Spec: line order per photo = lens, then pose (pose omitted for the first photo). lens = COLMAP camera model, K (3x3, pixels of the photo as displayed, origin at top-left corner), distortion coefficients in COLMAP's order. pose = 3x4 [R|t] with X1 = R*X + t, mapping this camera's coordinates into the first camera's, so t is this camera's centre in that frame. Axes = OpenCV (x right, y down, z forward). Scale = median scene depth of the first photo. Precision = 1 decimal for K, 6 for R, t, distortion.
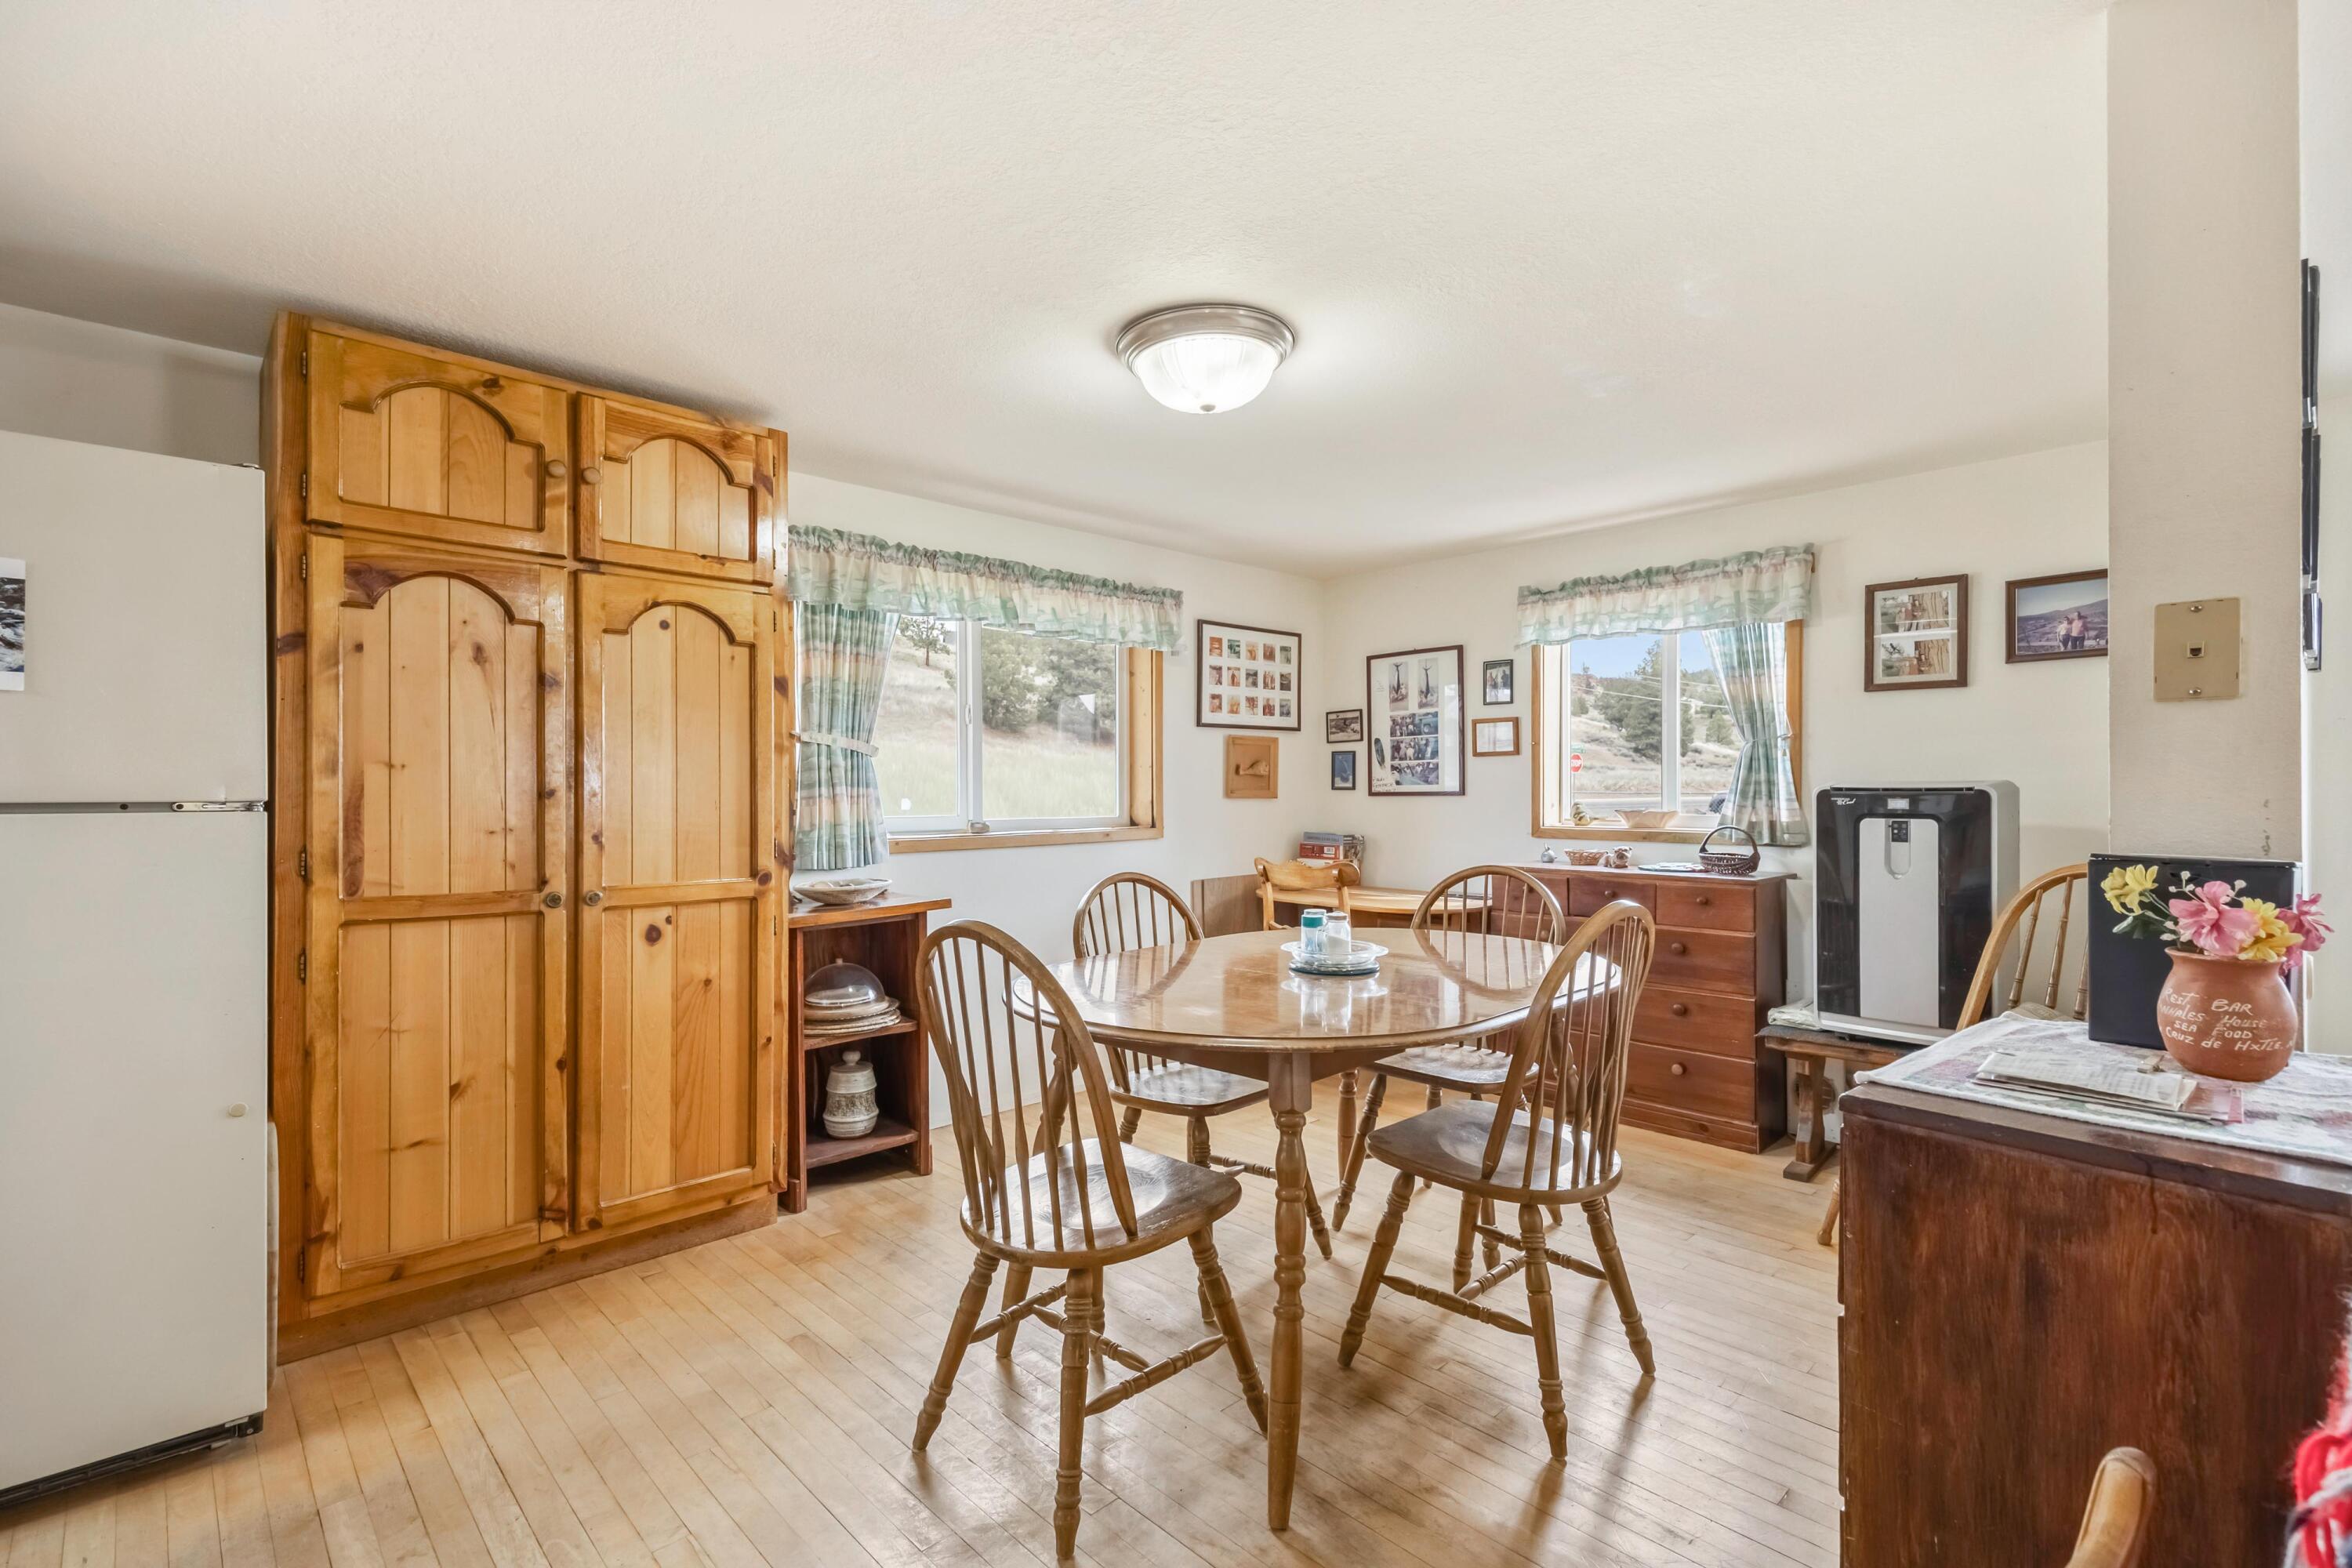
lens RADIAL K [[1069.1, 0, 1174.1], [0, 1069.1, 793.2], [0, 0, 1]] dist [0.005516, -0.000745]
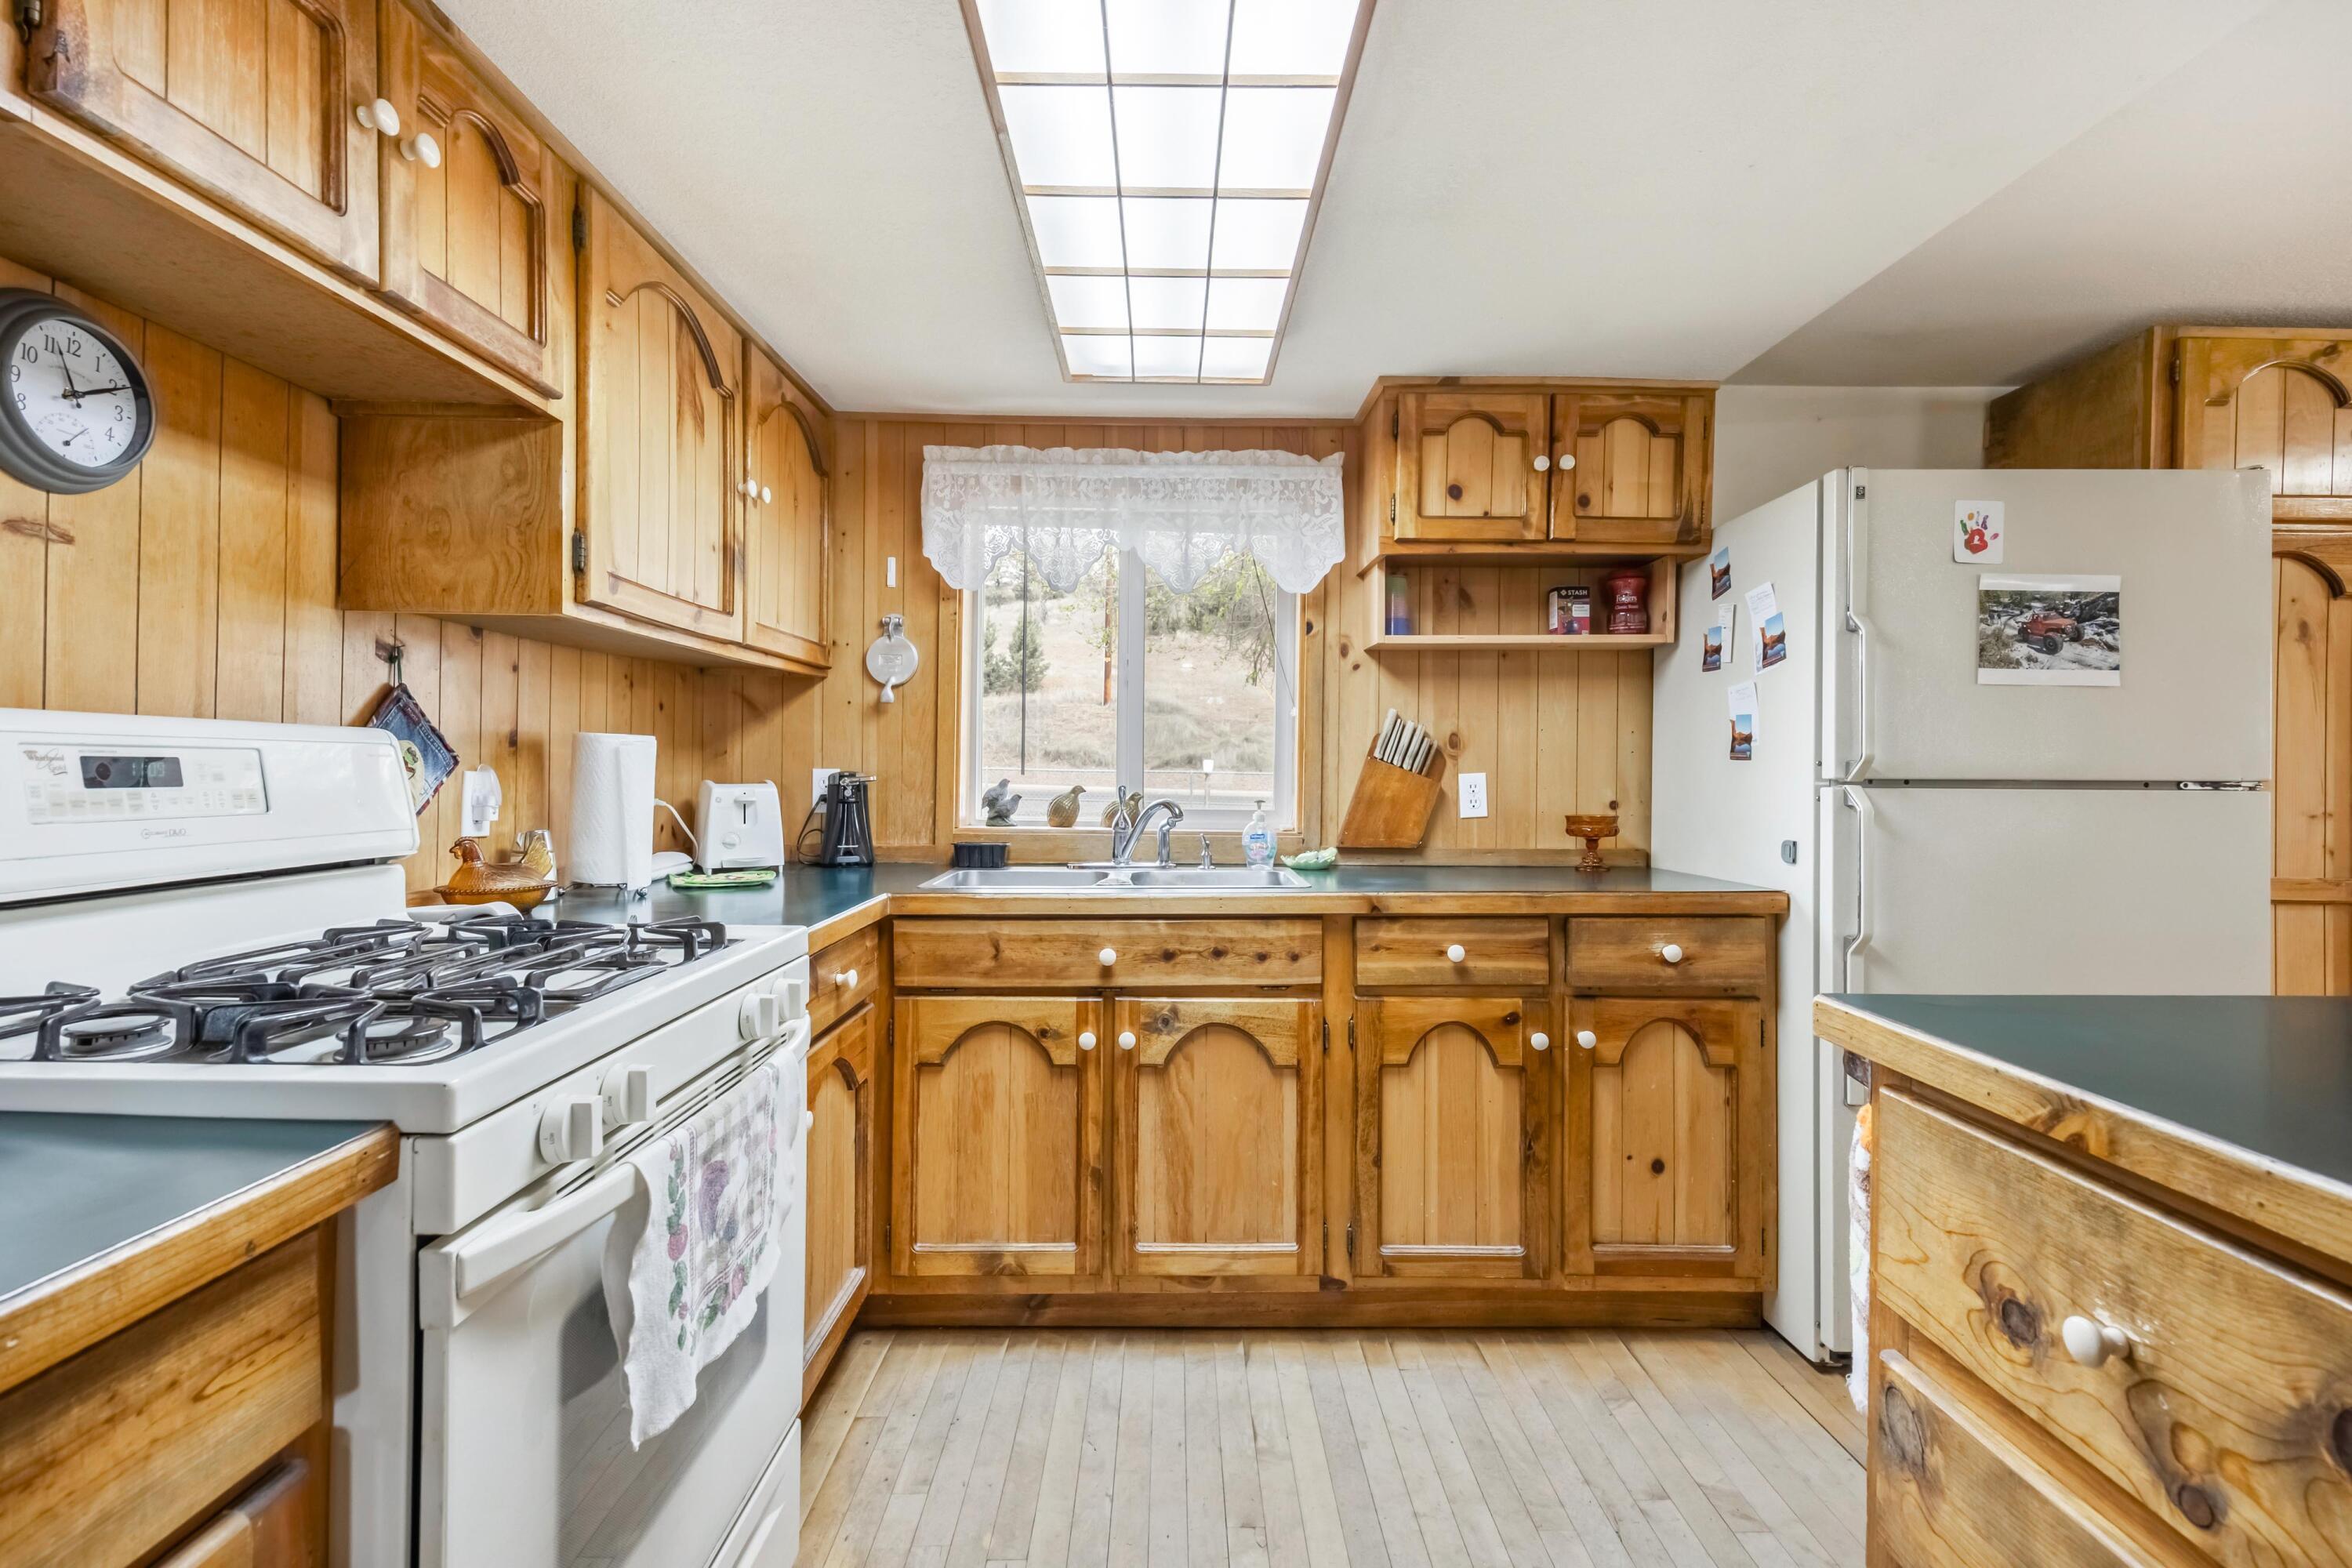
lens RADIAL K [[1069.1, 0, 1173.9], [0, 1069.1, 764.3], [0, 0, 1]] dist [0.005516, -0.000745]
pose [[0.723337, -0.000714, -0.690495, -0.732126], [-0.008871, 0.999907, -0.010327, 0.009022], [0.690438, 0.013595, 0.723264, -0.417972]]
